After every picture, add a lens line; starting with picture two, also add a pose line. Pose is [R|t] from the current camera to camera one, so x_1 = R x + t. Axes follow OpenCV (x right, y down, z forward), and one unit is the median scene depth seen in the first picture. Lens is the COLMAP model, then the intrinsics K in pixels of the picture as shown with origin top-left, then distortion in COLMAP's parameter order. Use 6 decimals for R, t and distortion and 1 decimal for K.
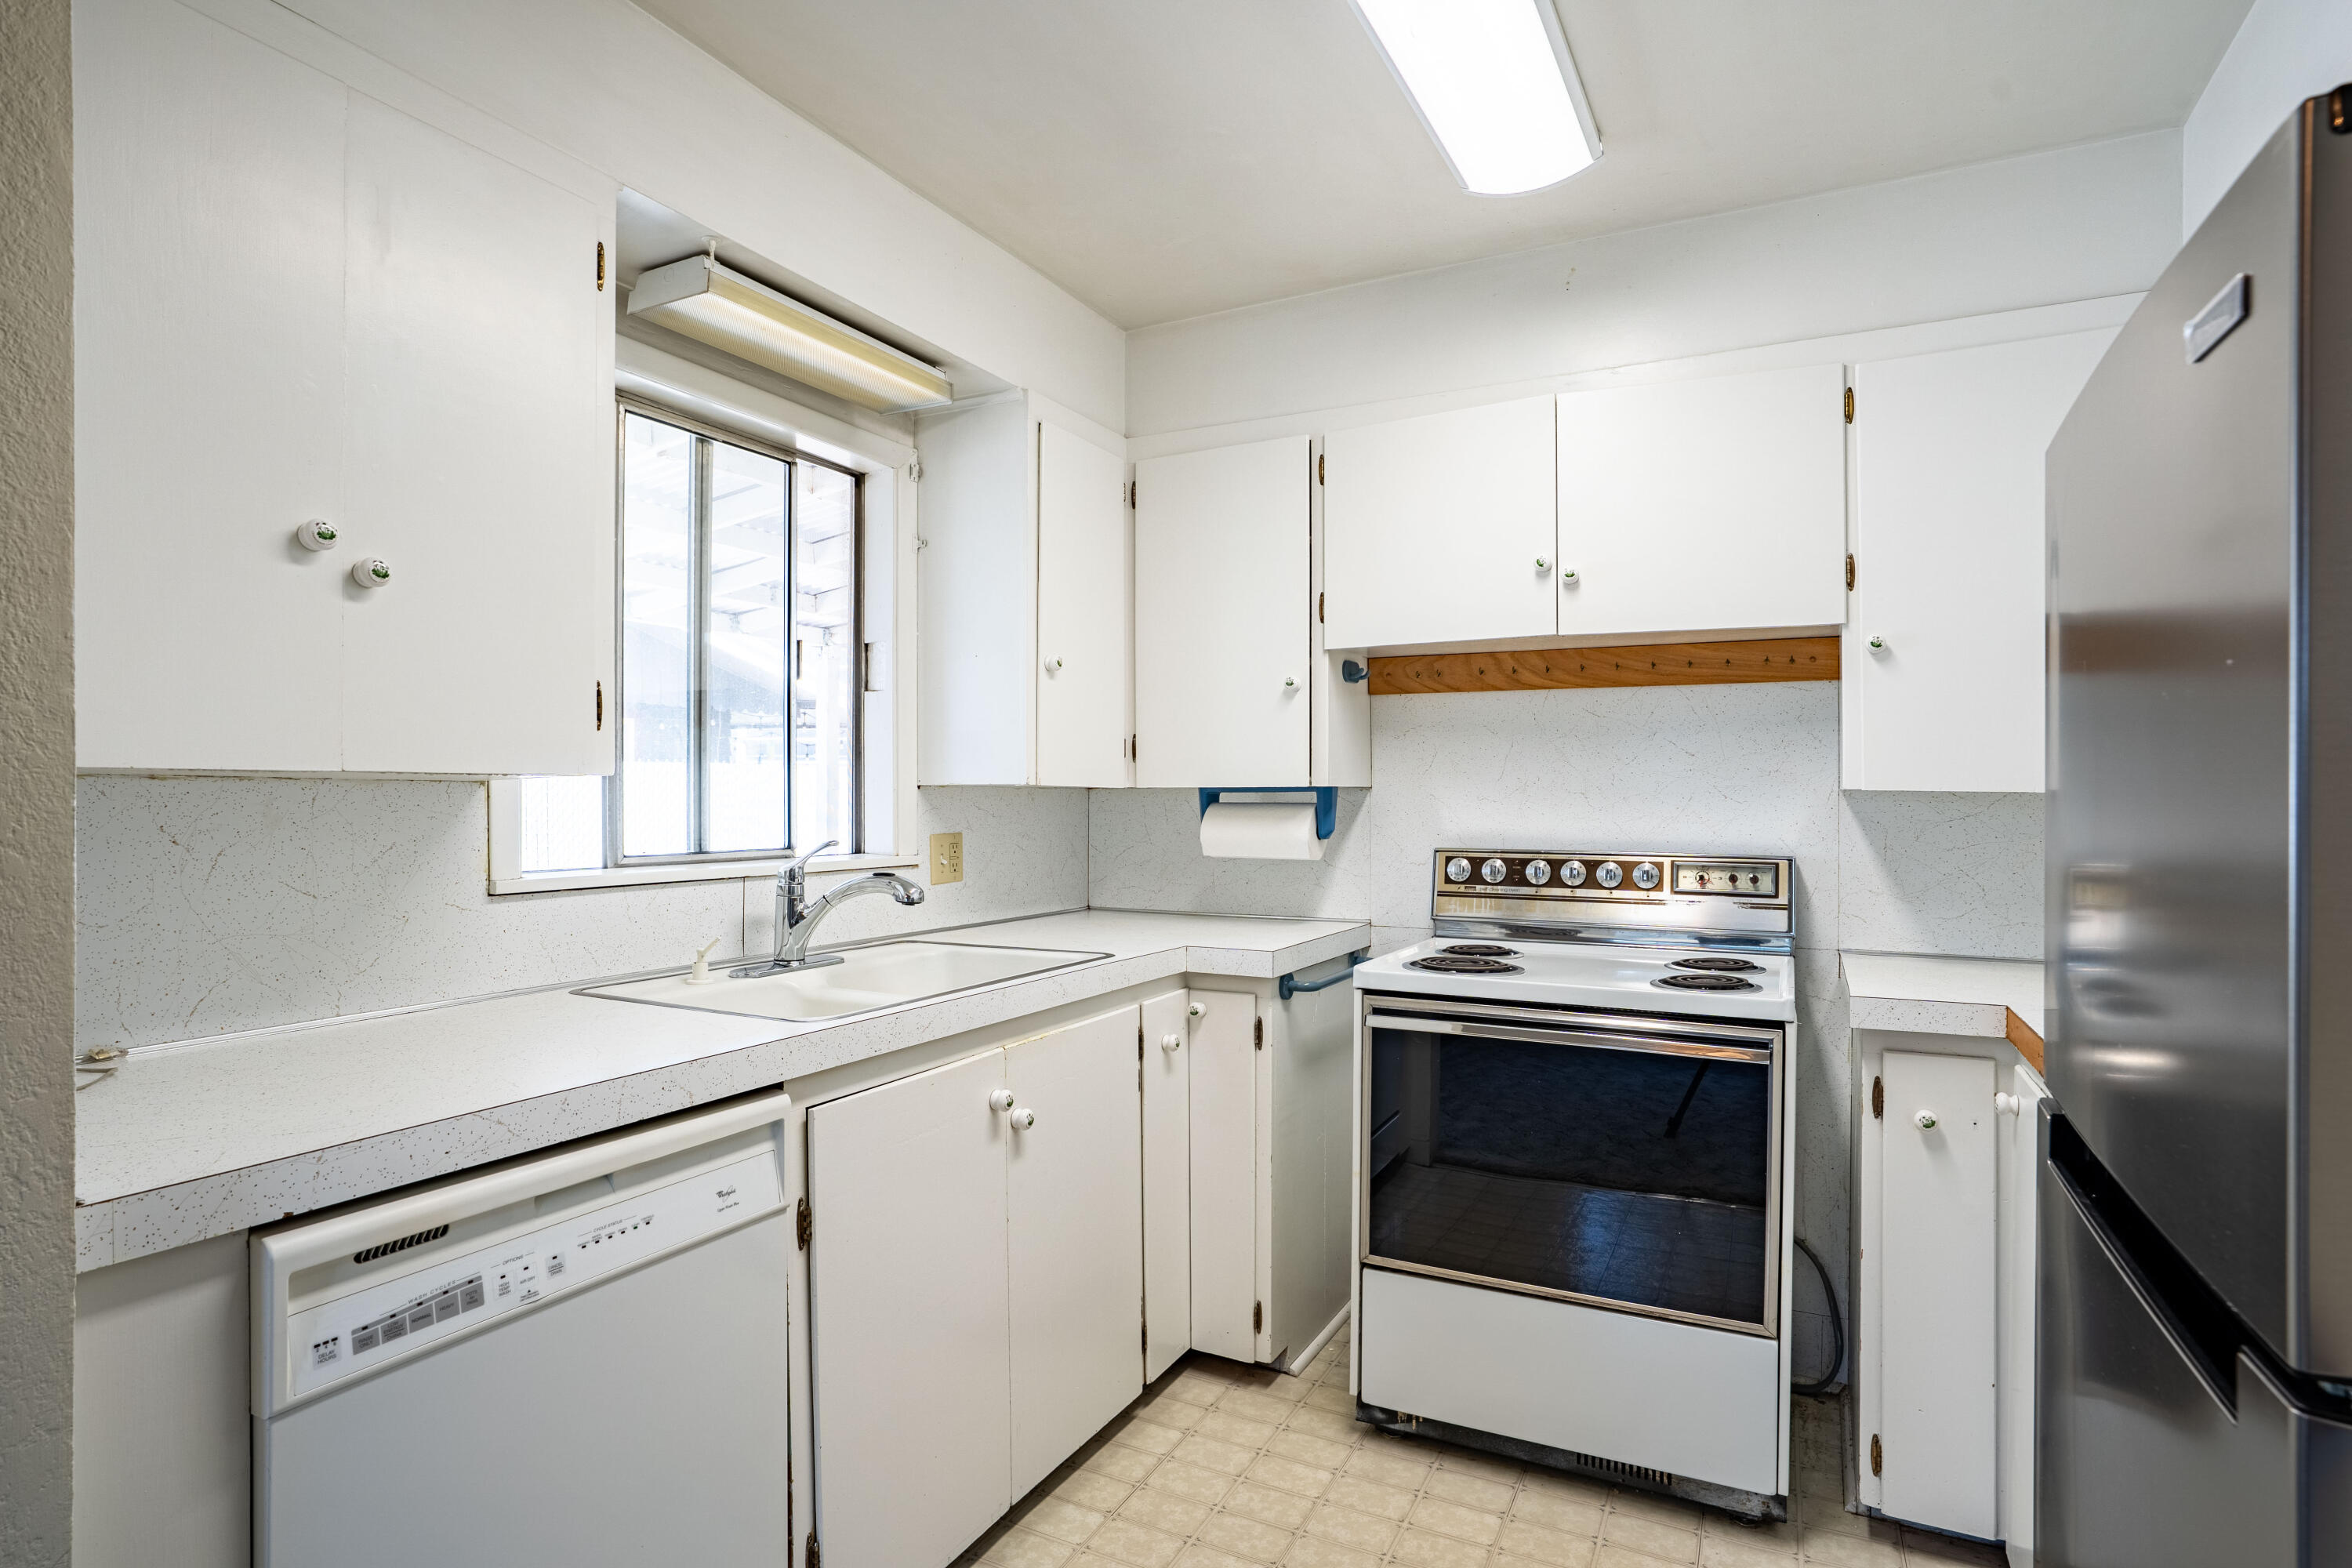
lens RADIAL K [[1230.5, 0, 1176.0], [0, 1230.5, 784.0], [0, 0, 1]] dist [-0.027990, 0.000603]
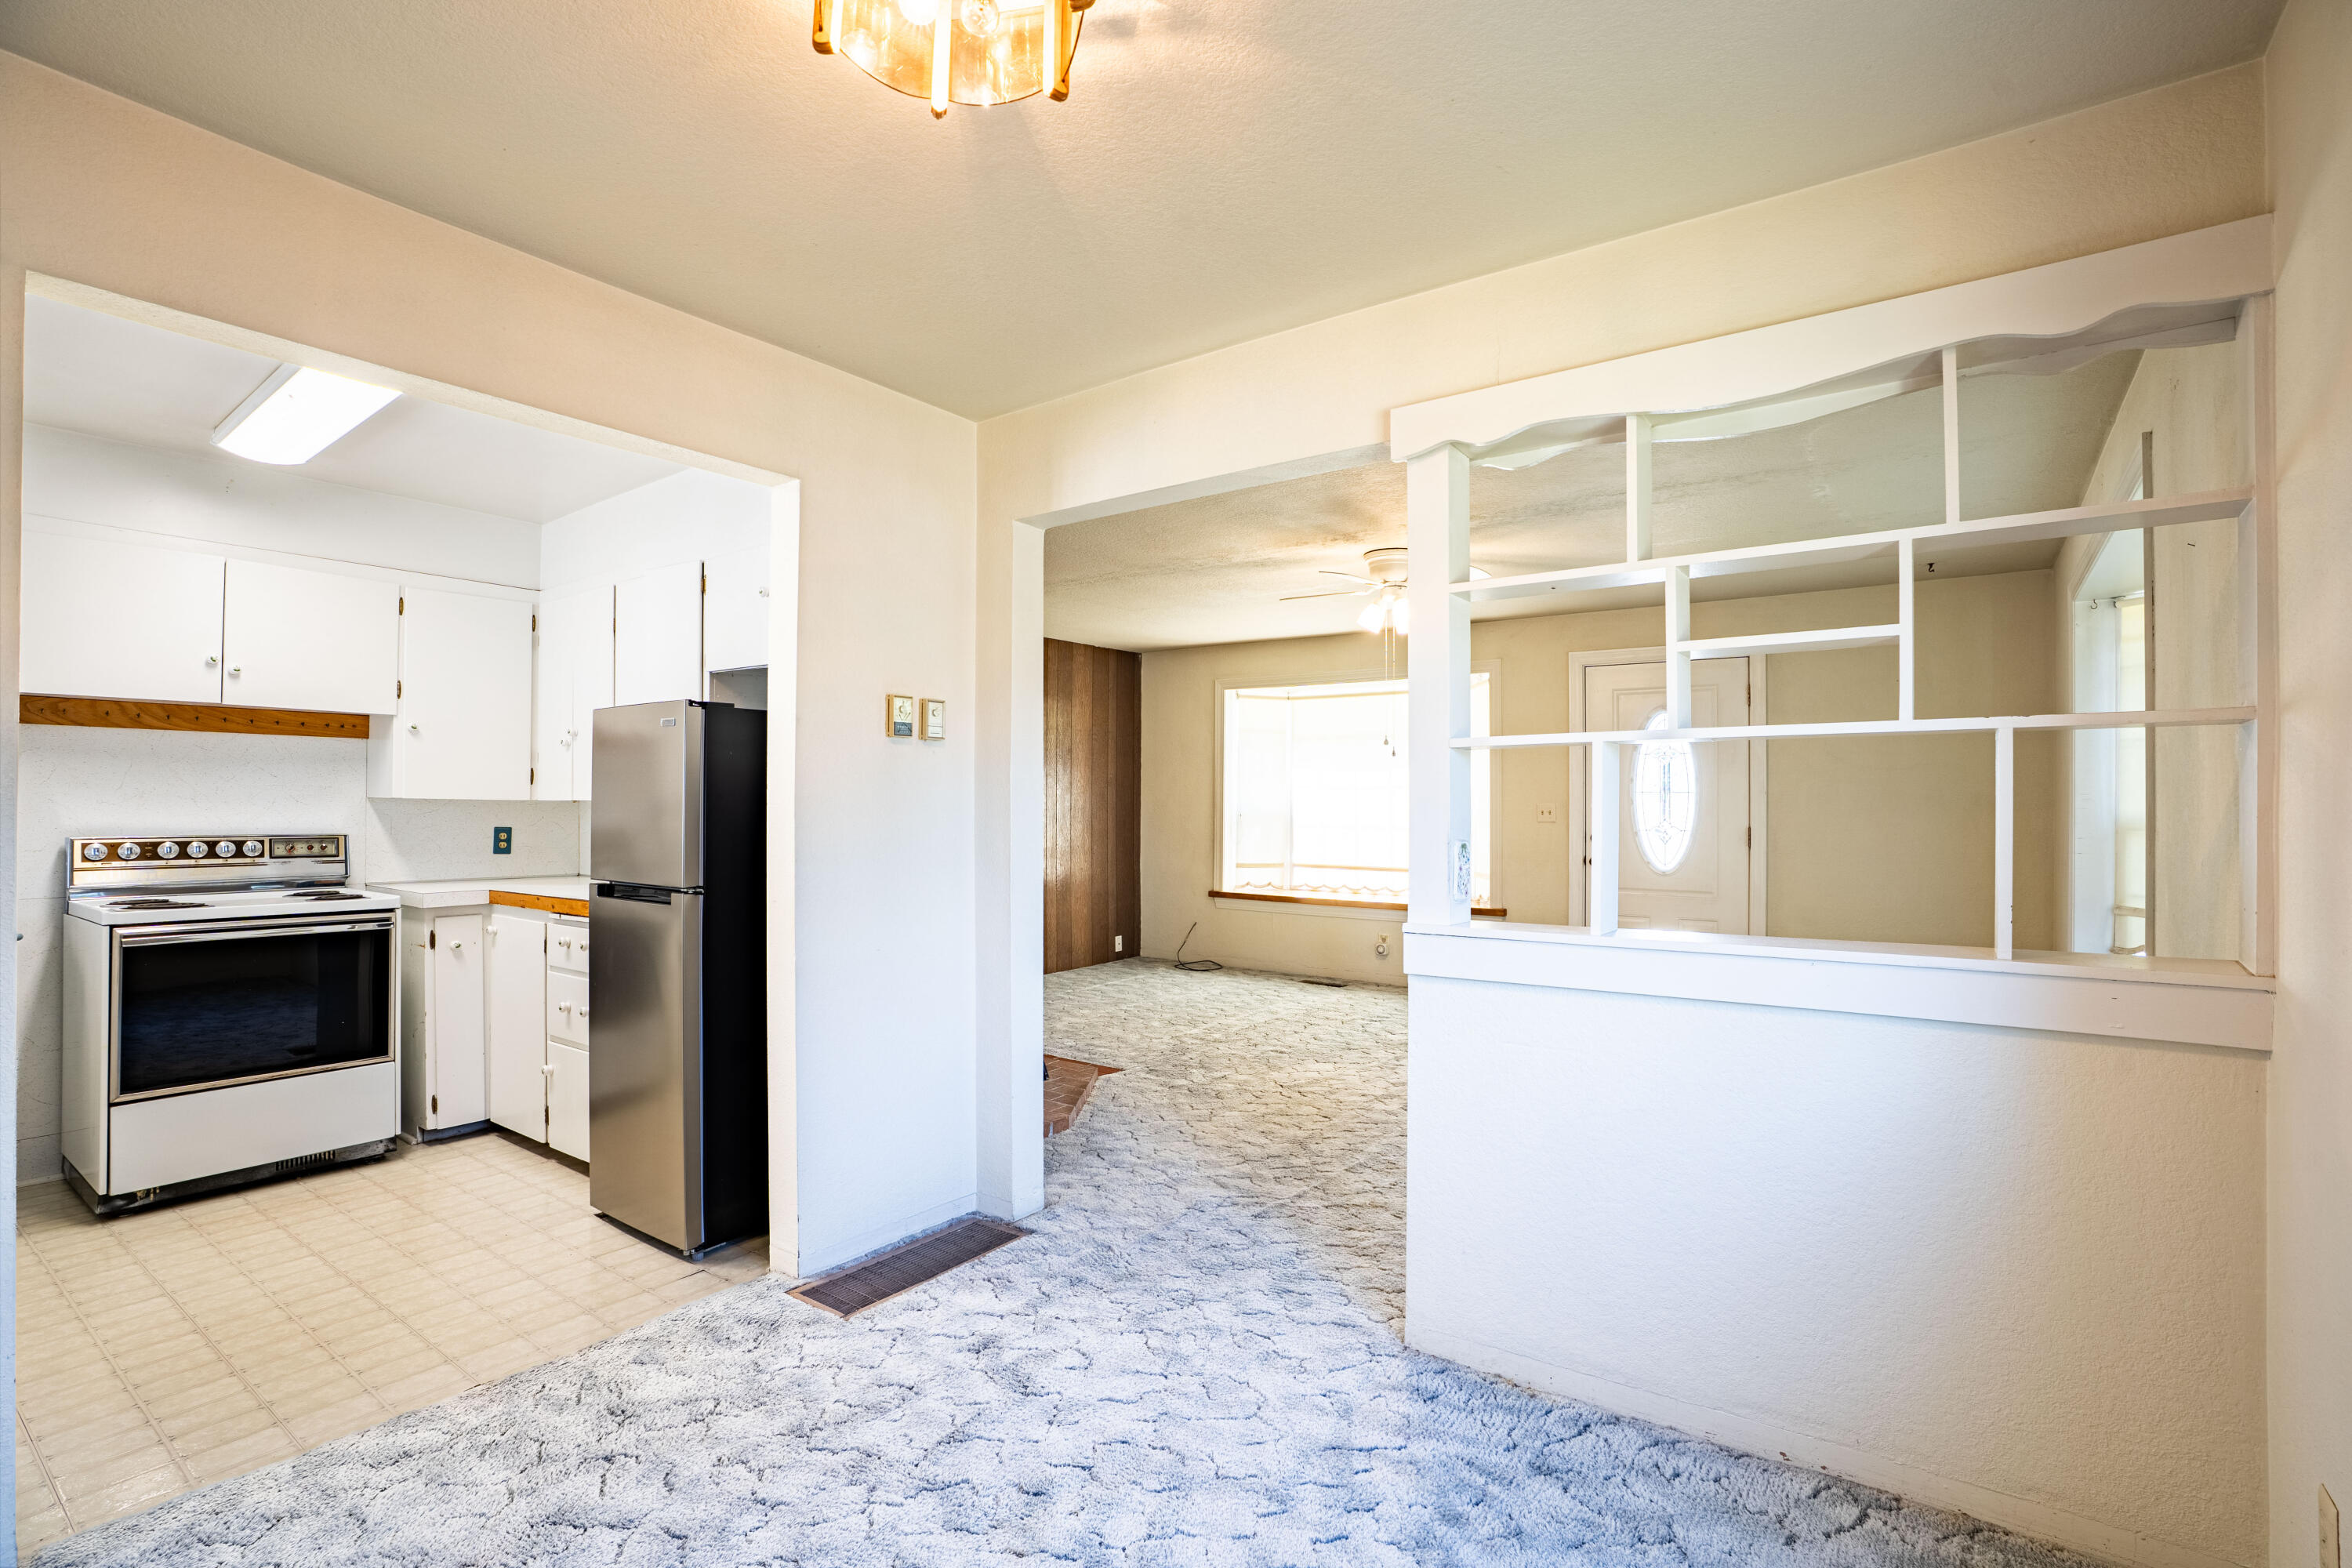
lens RADIAL K [[1076.0, 0, 1185.4], [0, 1076.0, 793.8], [0, 0, 1]] dist [-0.078922, 0.030586]
pose [[0.152500, 0.003581, 0.988297, -0.848949], [-0.013914, 0.999902, -0.001476, -0.015786], [-0.988206, -0.013526, 0.152535, -0.490948]]
